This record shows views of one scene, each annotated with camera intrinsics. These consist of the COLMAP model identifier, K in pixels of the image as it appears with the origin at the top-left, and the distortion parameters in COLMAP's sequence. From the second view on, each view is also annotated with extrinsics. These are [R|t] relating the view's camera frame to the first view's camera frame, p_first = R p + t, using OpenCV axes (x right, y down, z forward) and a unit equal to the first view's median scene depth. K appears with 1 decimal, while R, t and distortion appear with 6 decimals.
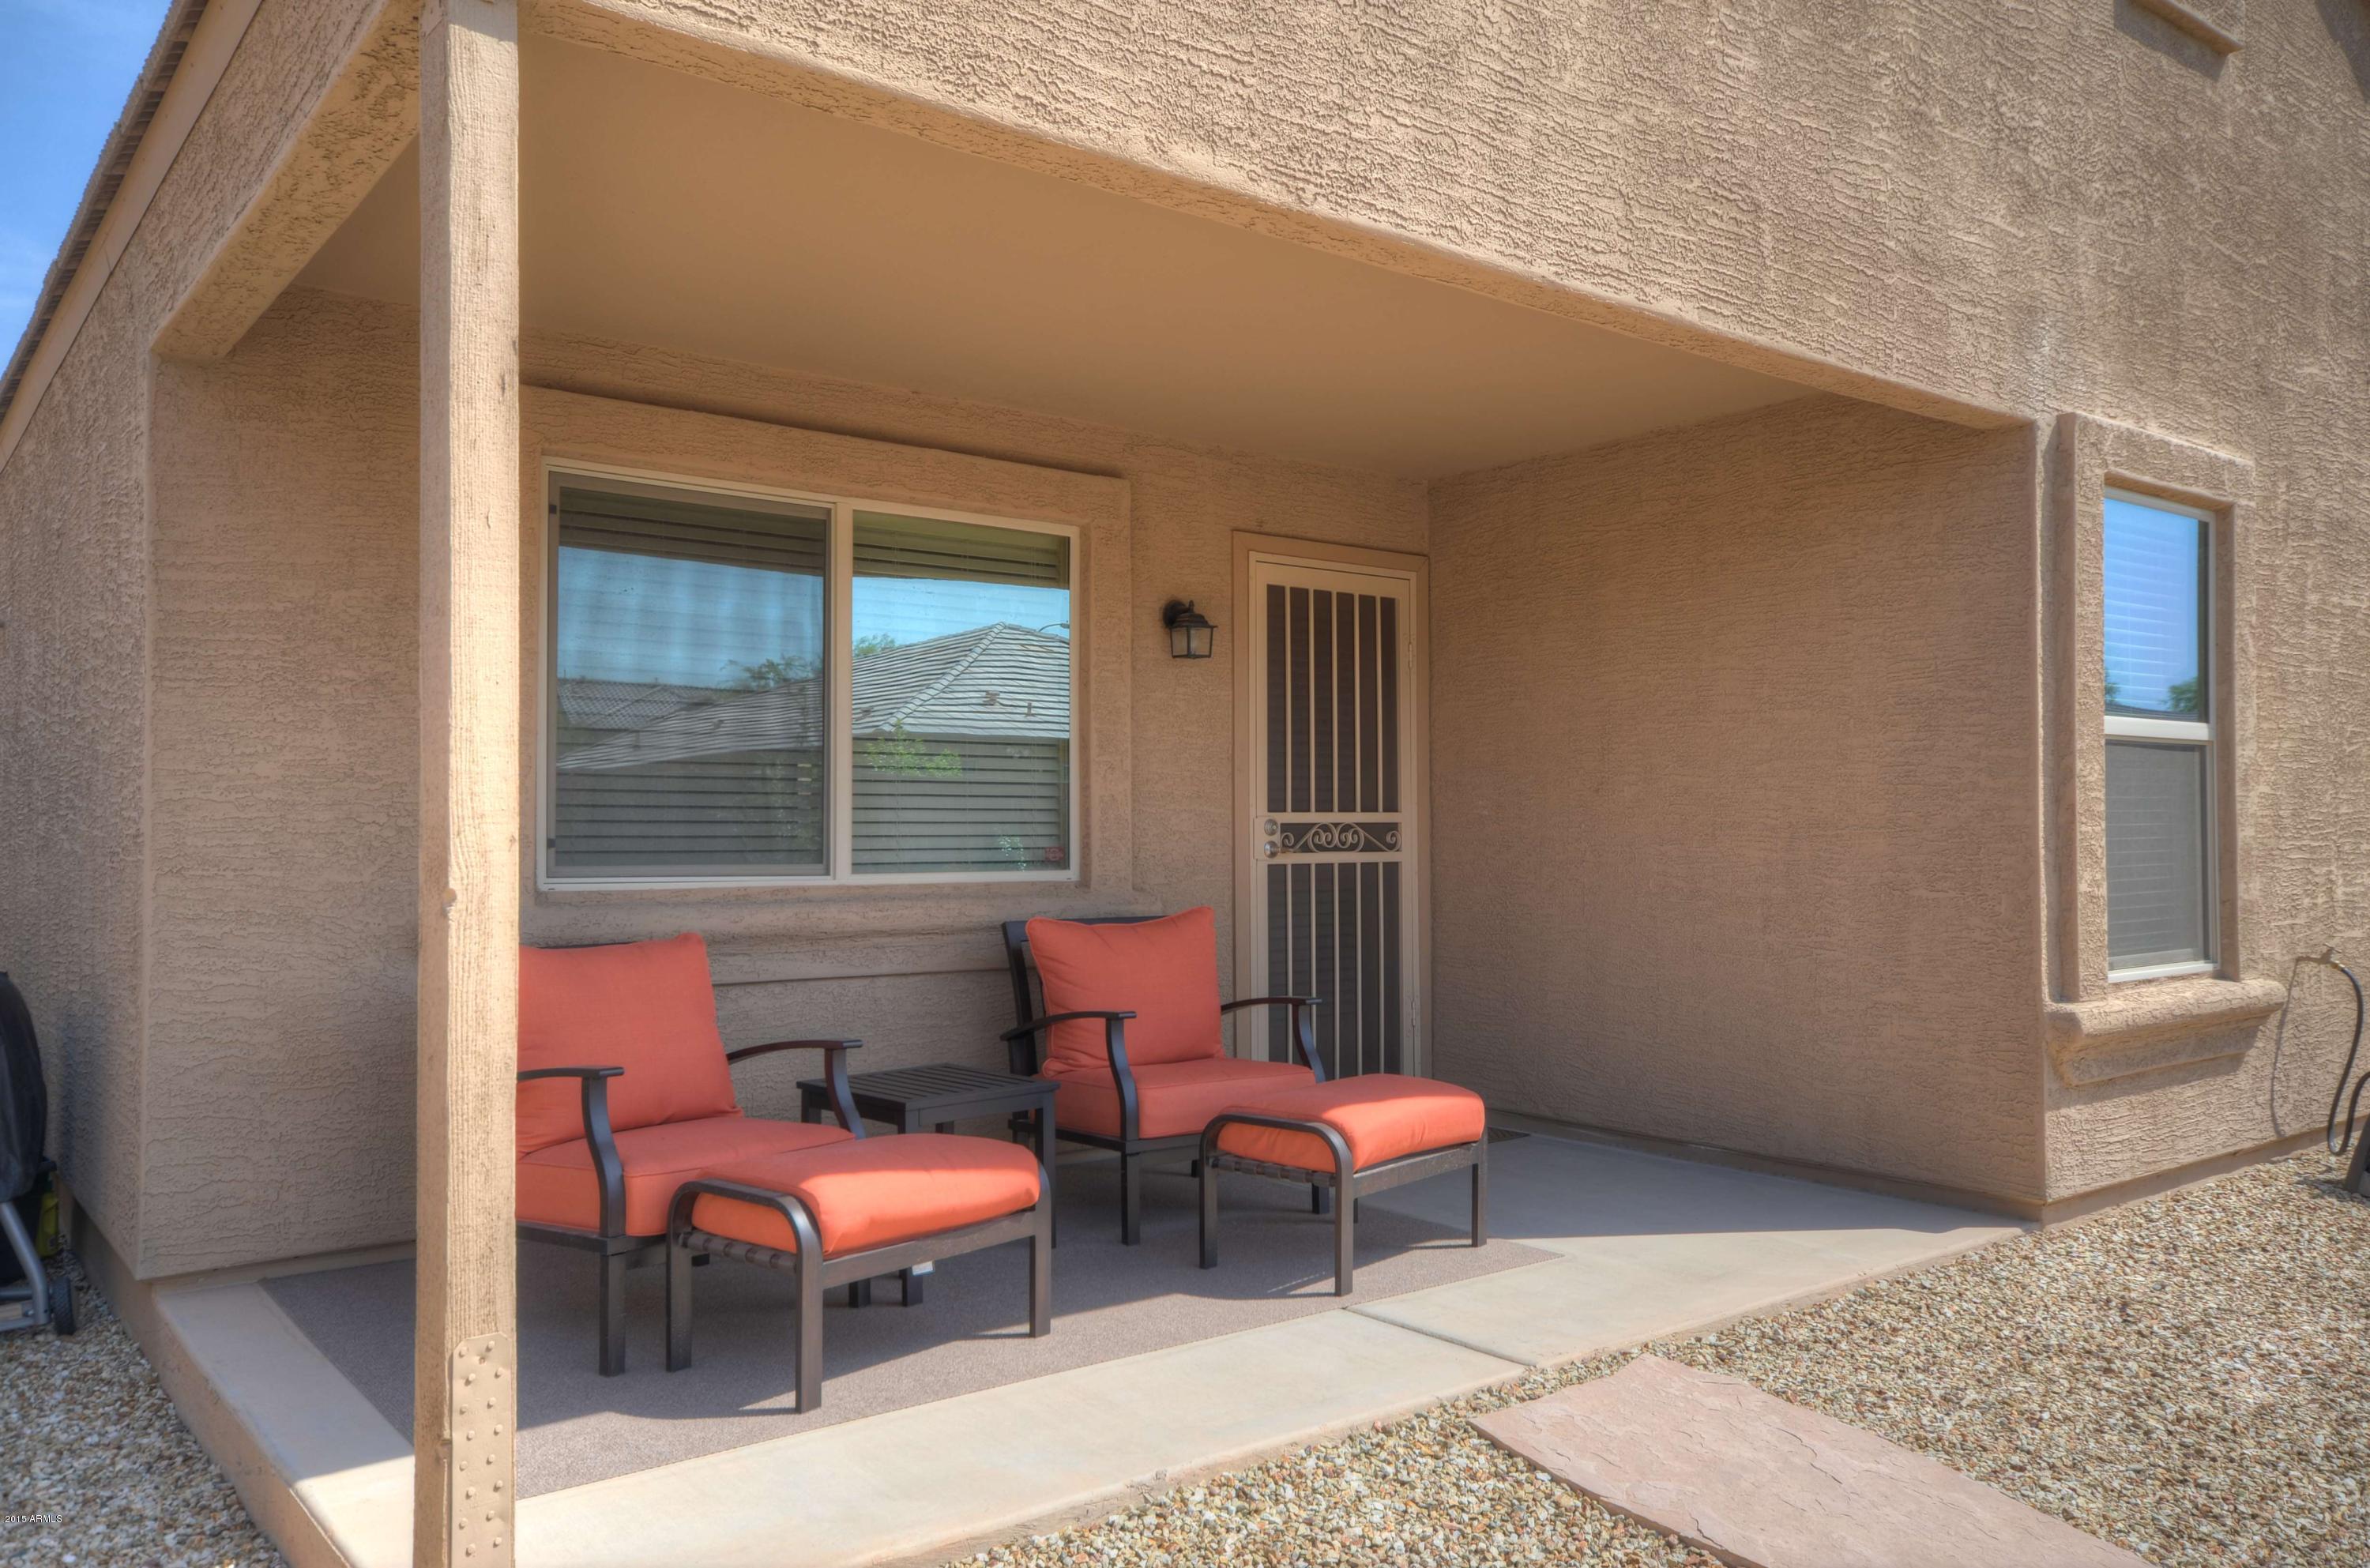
lens RADIAL K [[1790.5, 0, 1188.8], [0, 1790.5, 797.1], [0, 0, 1]] dist [0.003535, -0.001345]
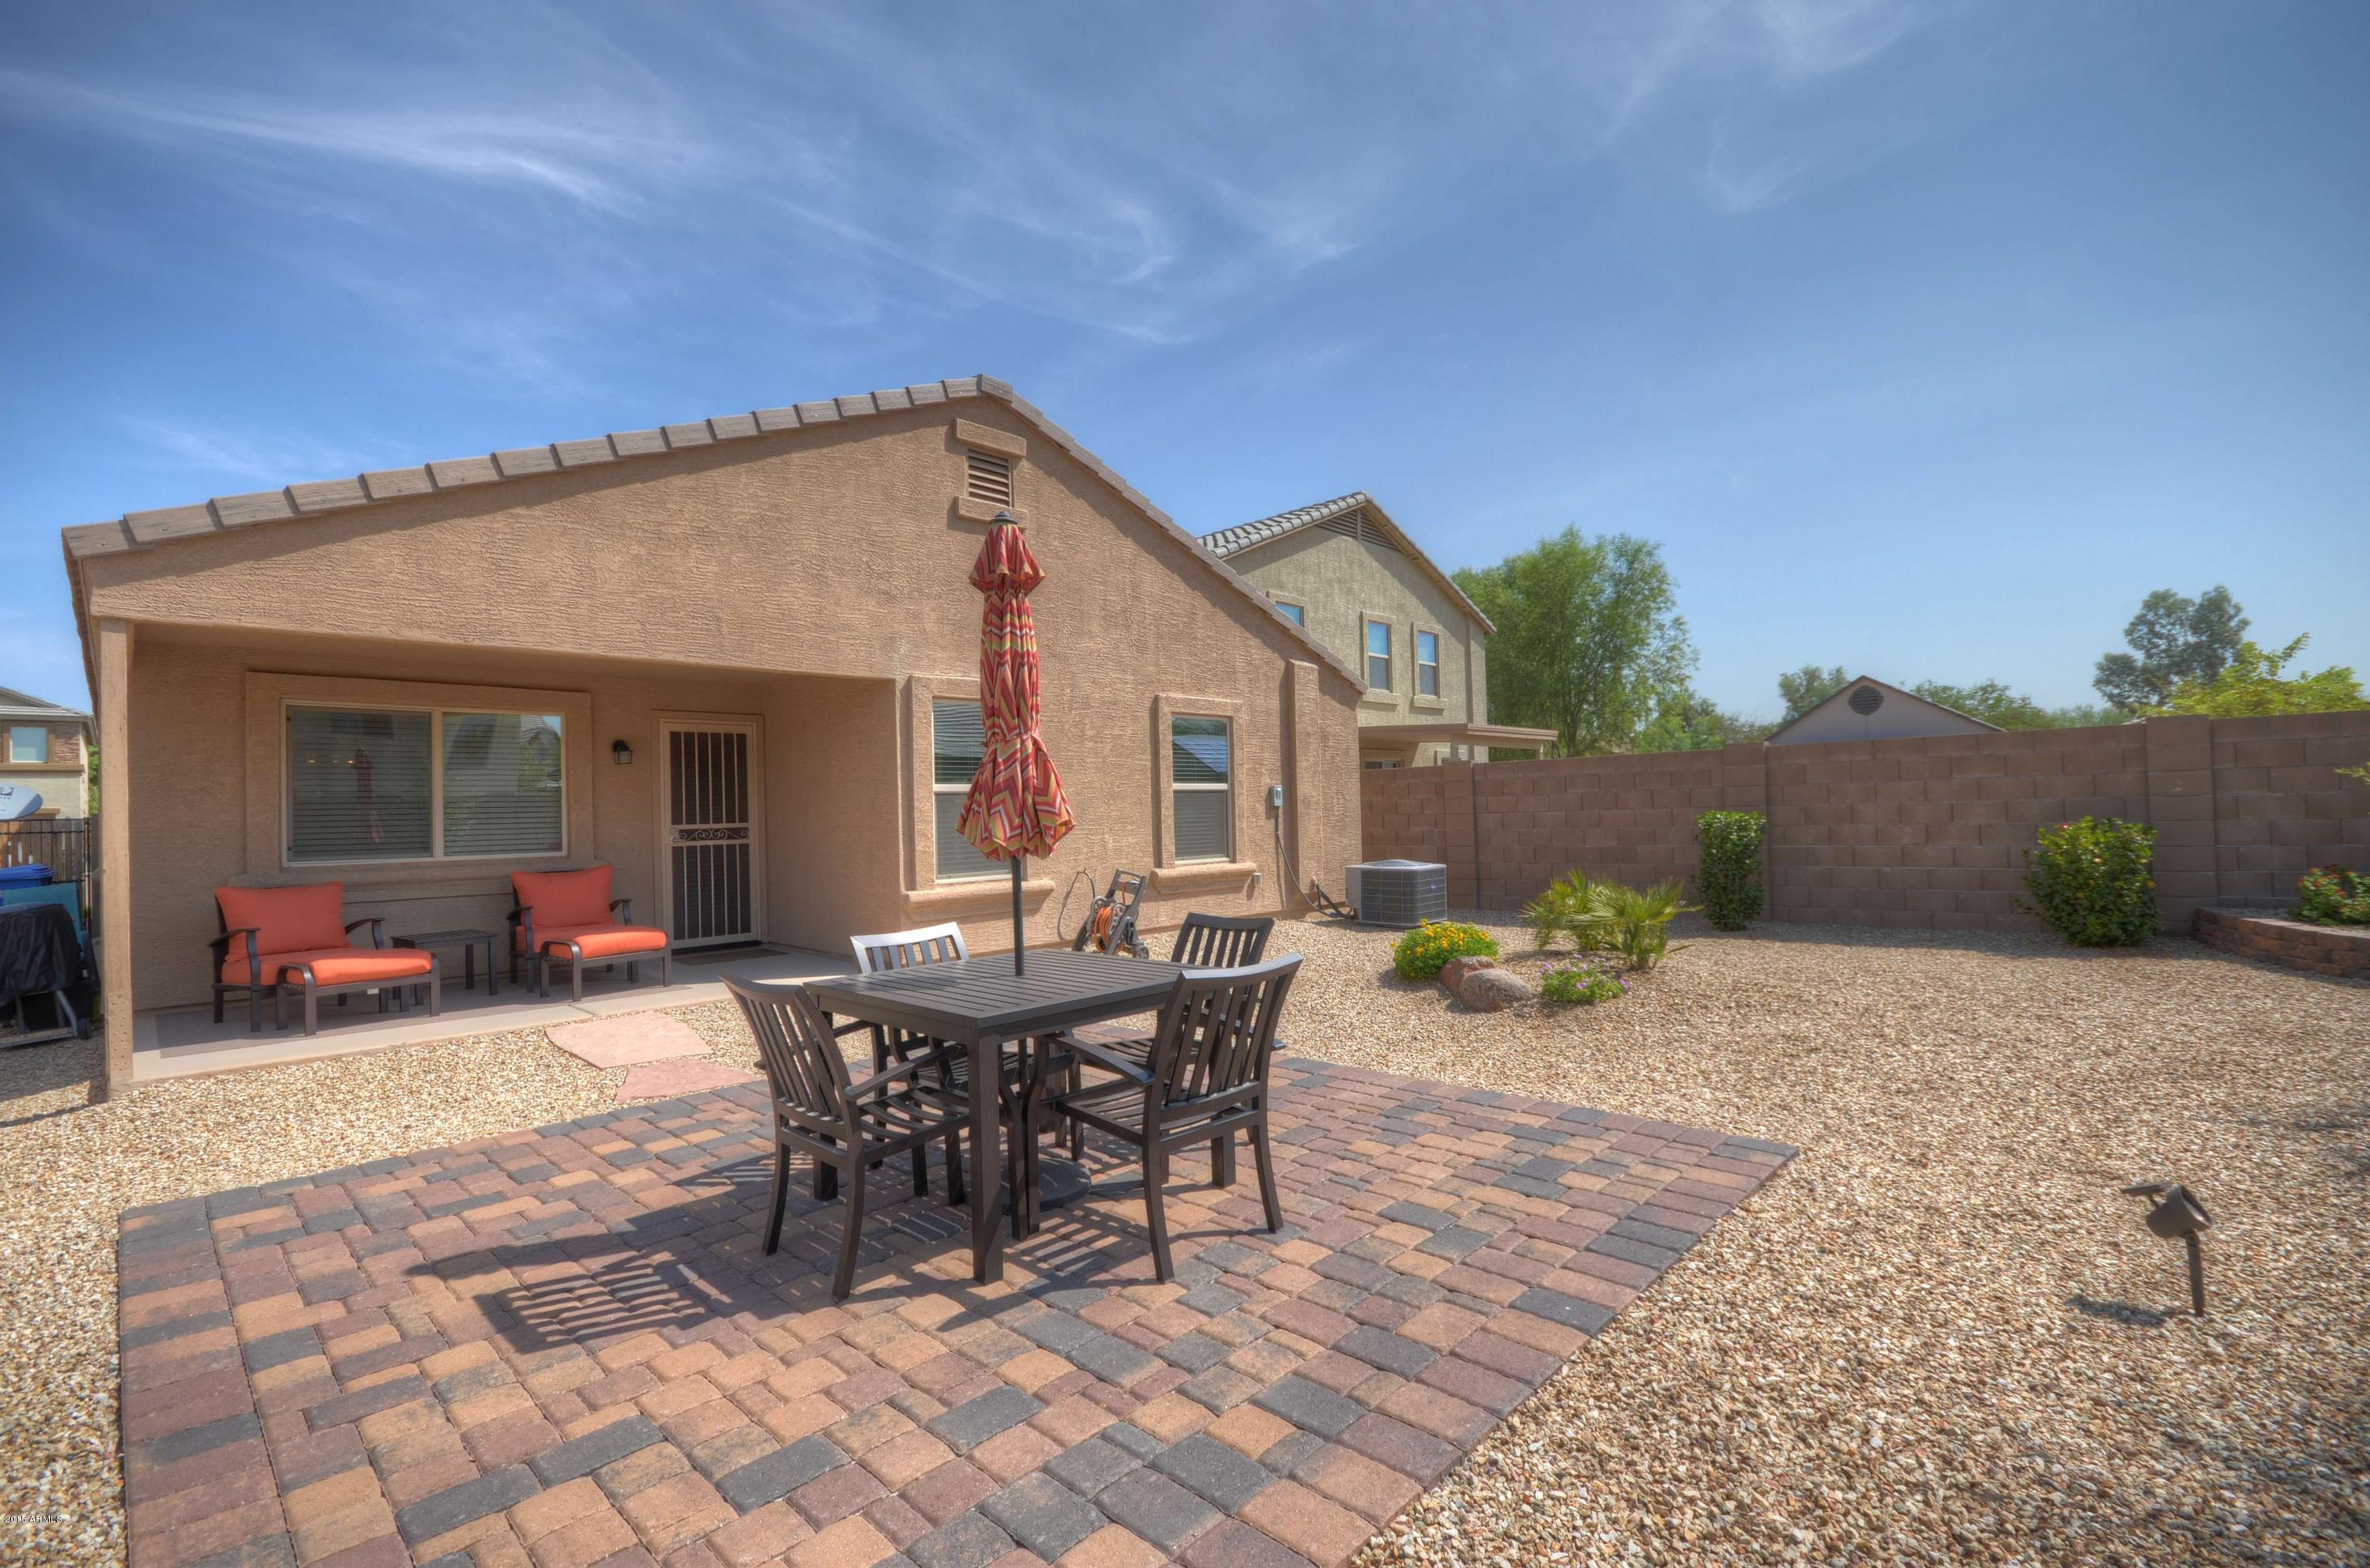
lens RADIAL K [[1038.1, 0, 1164.9], [0, 1038.1, 785.9], [0, 0, 1]] dist [0.008196, -0.010671]
pose [[0.990132, -0.020456, 0.138634, 0.617711], [0.021756, 0.999732, -0.007874, -0.022975], [-0.138436, 0.010813, 0.990312, -0.592209]]
